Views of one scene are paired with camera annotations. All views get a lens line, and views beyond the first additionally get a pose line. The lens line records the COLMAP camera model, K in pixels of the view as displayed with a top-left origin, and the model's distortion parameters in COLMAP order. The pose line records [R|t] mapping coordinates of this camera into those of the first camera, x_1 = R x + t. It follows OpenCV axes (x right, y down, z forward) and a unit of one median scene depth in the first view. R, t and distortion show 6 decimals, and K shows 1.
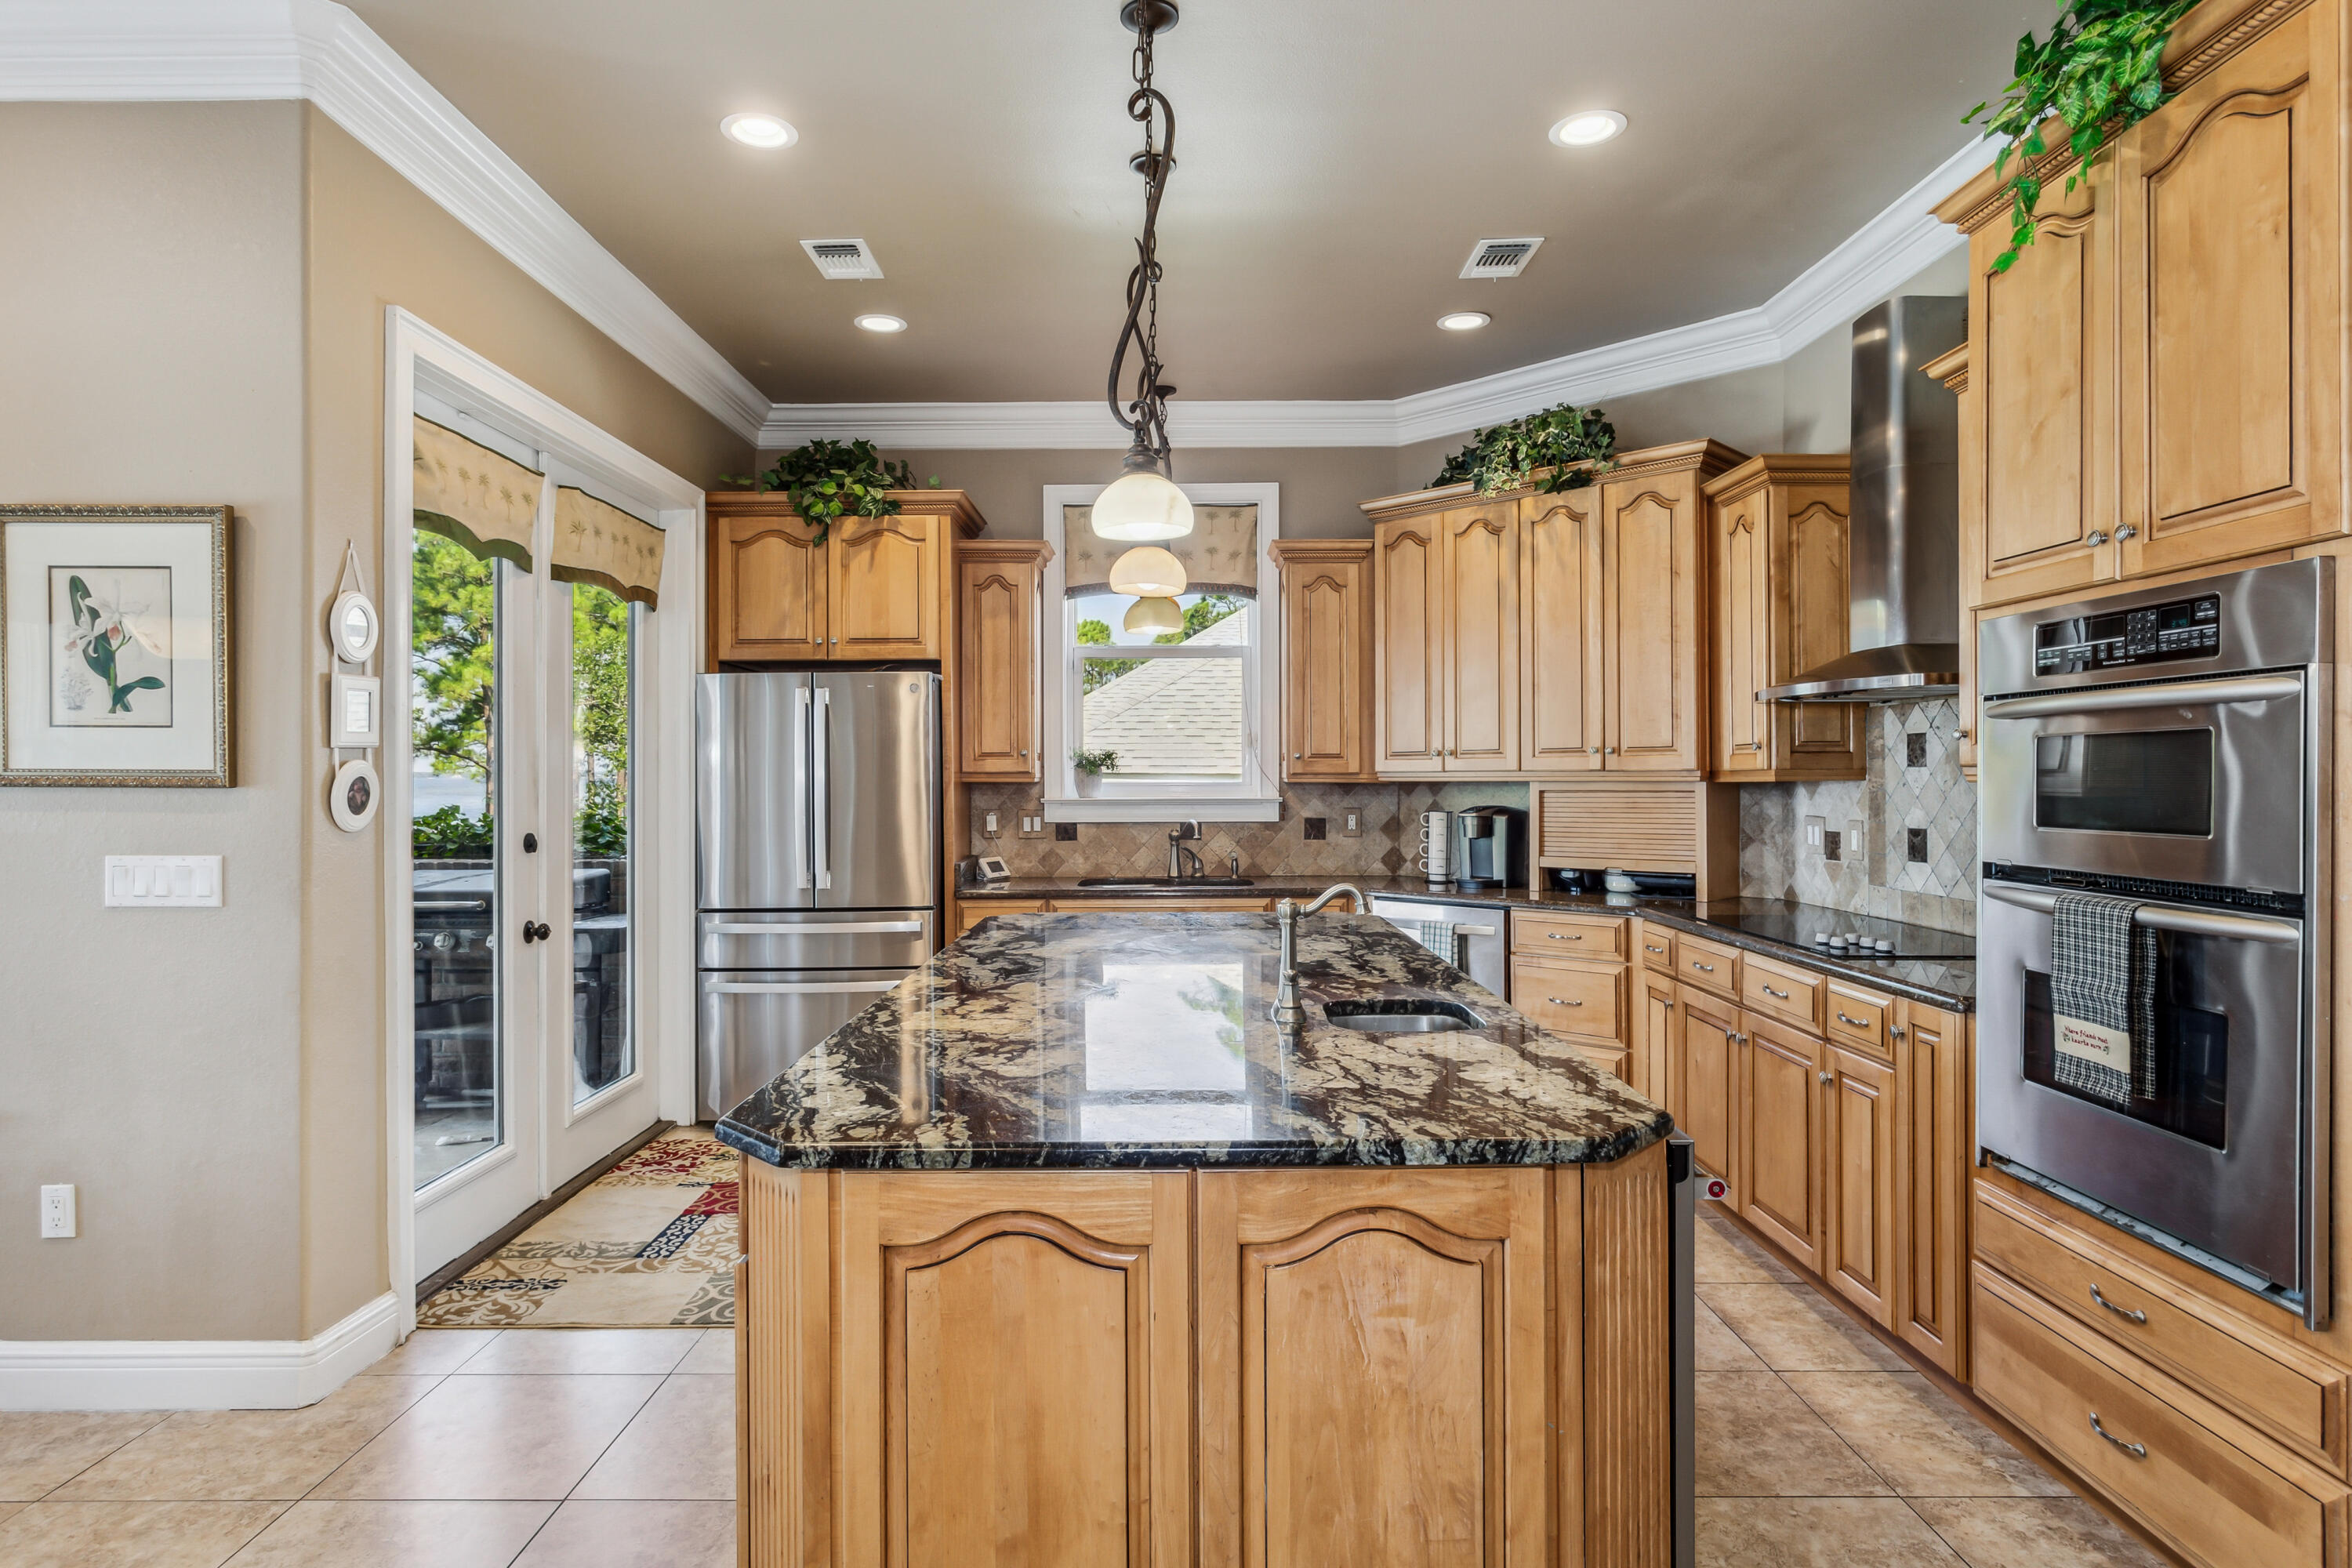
lens RADIAL K [[1260.6, 0, 1166.8], [0, 1260.6, 774.2], [0, 0, 1]] dist [-0.004411, 0.001270]
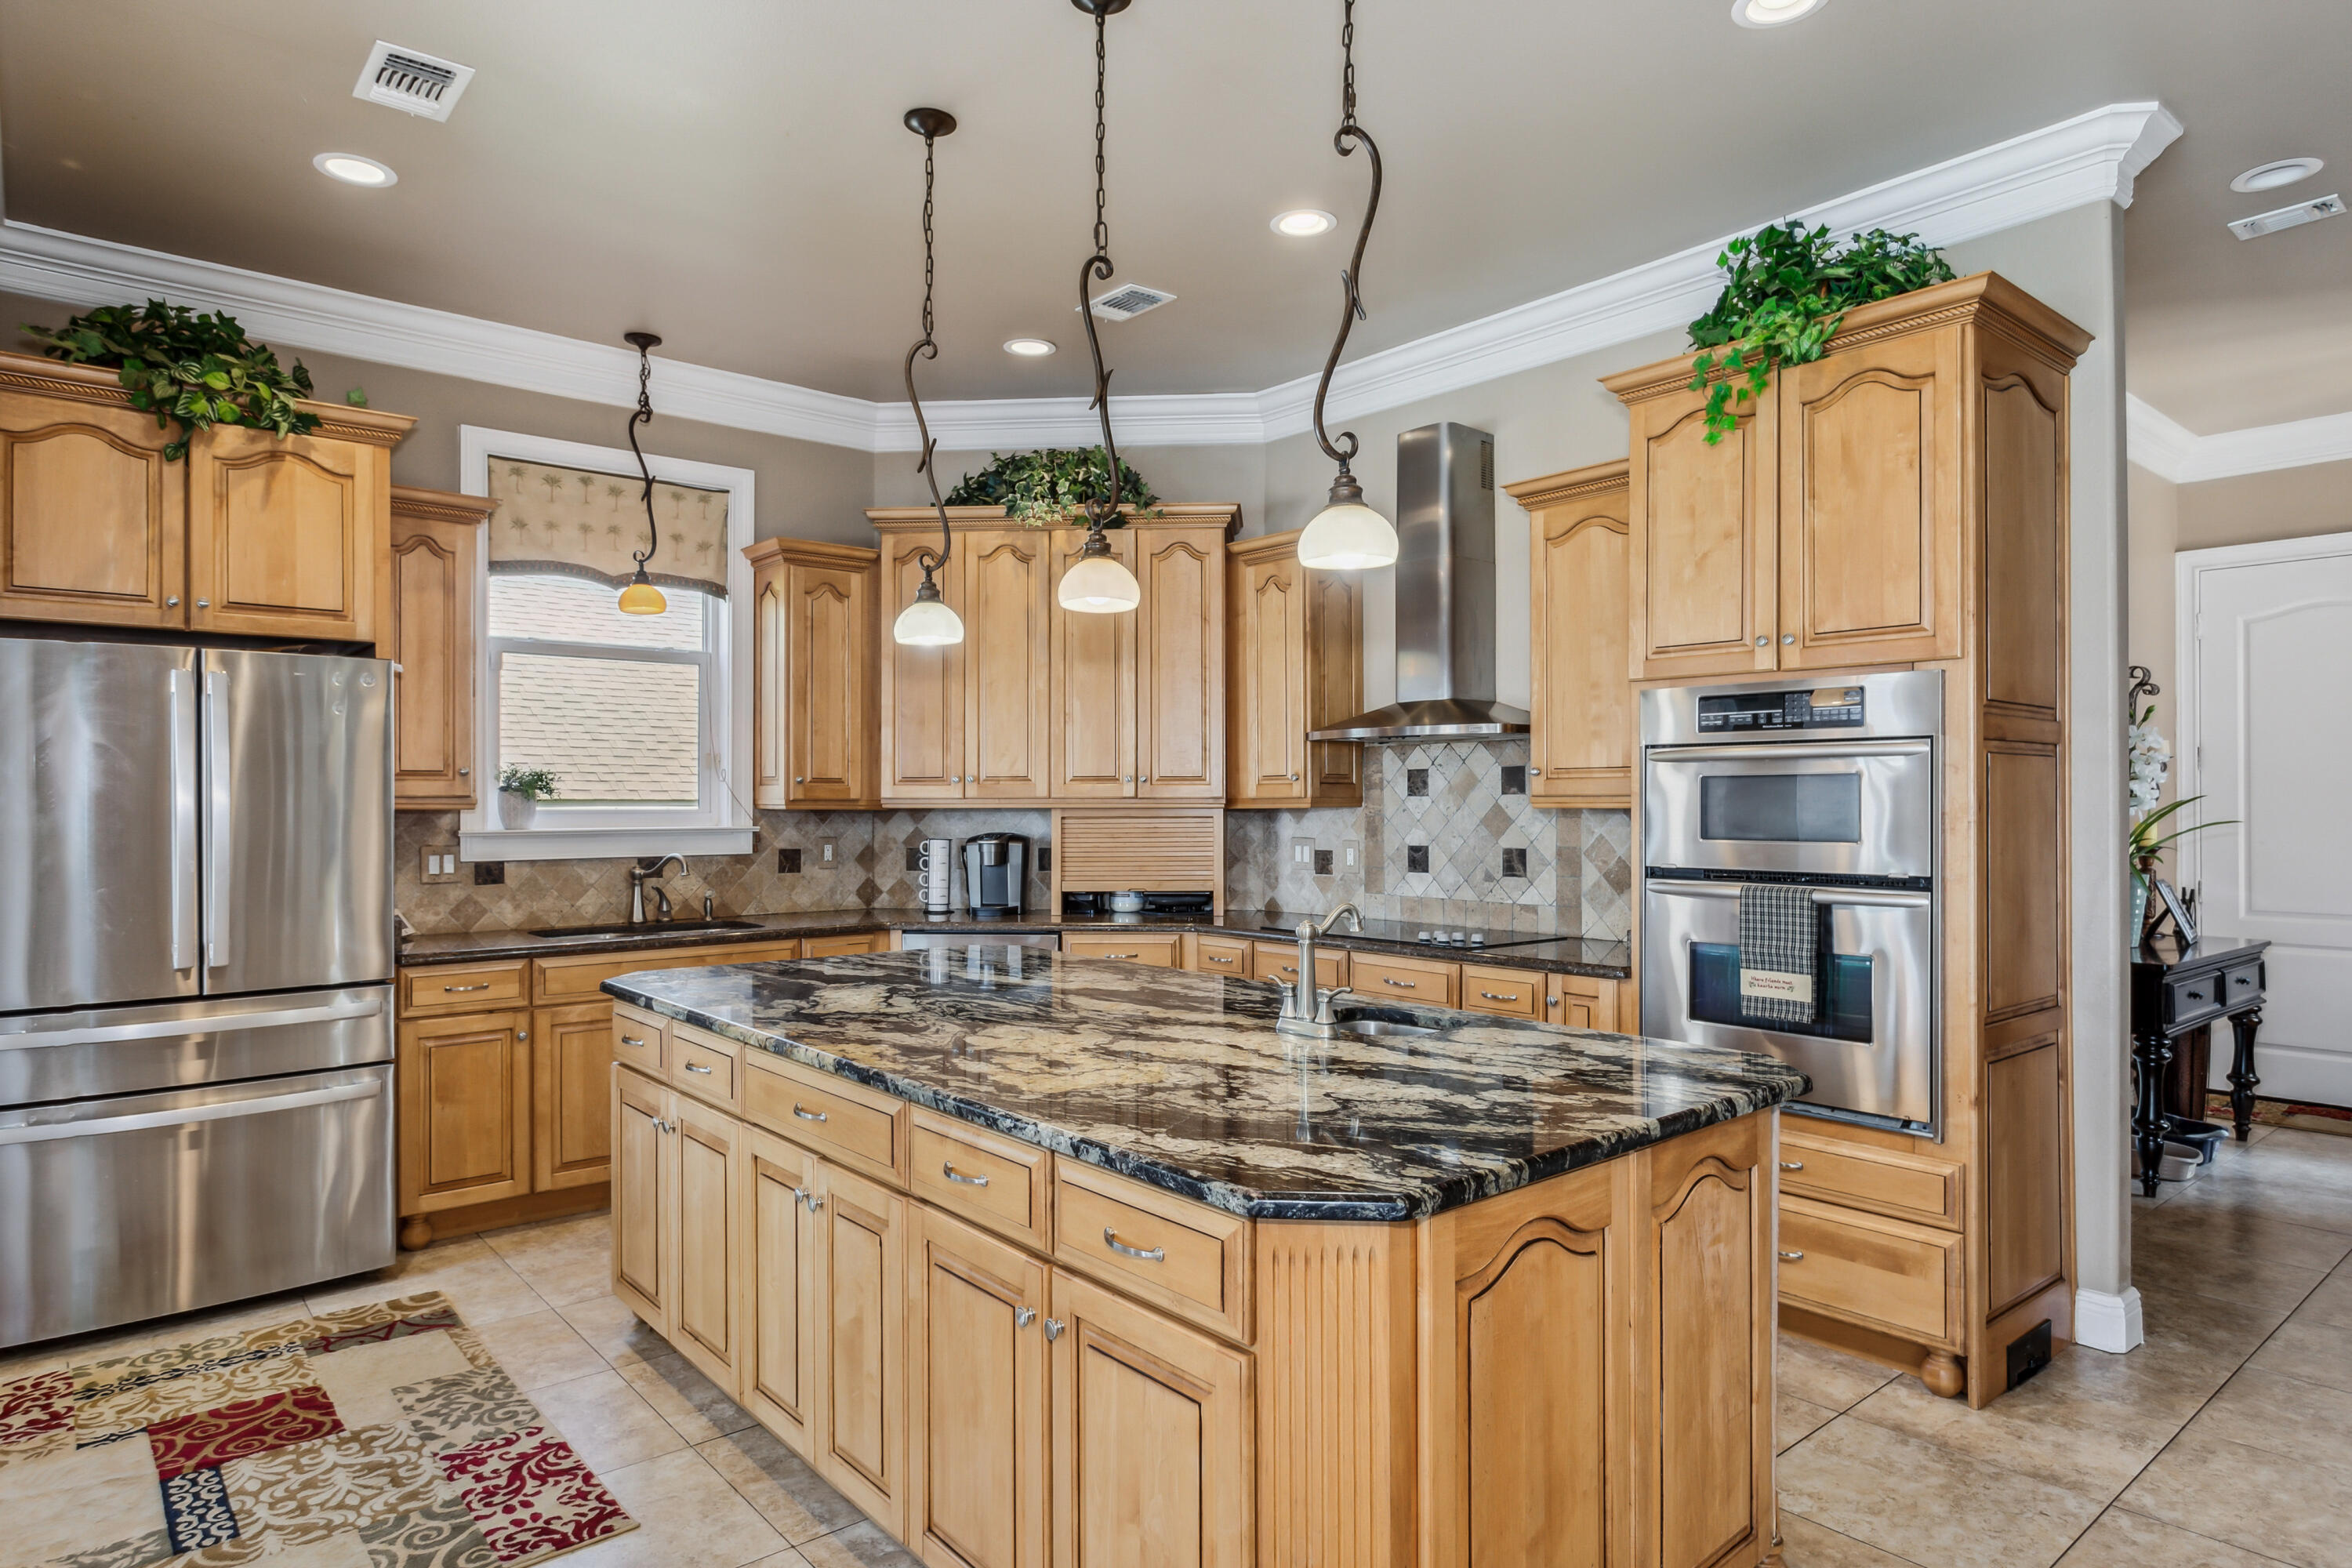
lens RADIAL K [[1335.0, 0, 1175.3], [0, 1335.0, 797.5], [0, 0, 1]] dist [-0.002147, 0.002989]
pose [[0.763990, 0.004493, 0.645213, -0.357511], [-0.002721, 0.999989, -0.003742, 0.000907], [-0.645223, 0.001103, 0.763994, 0.117273]]
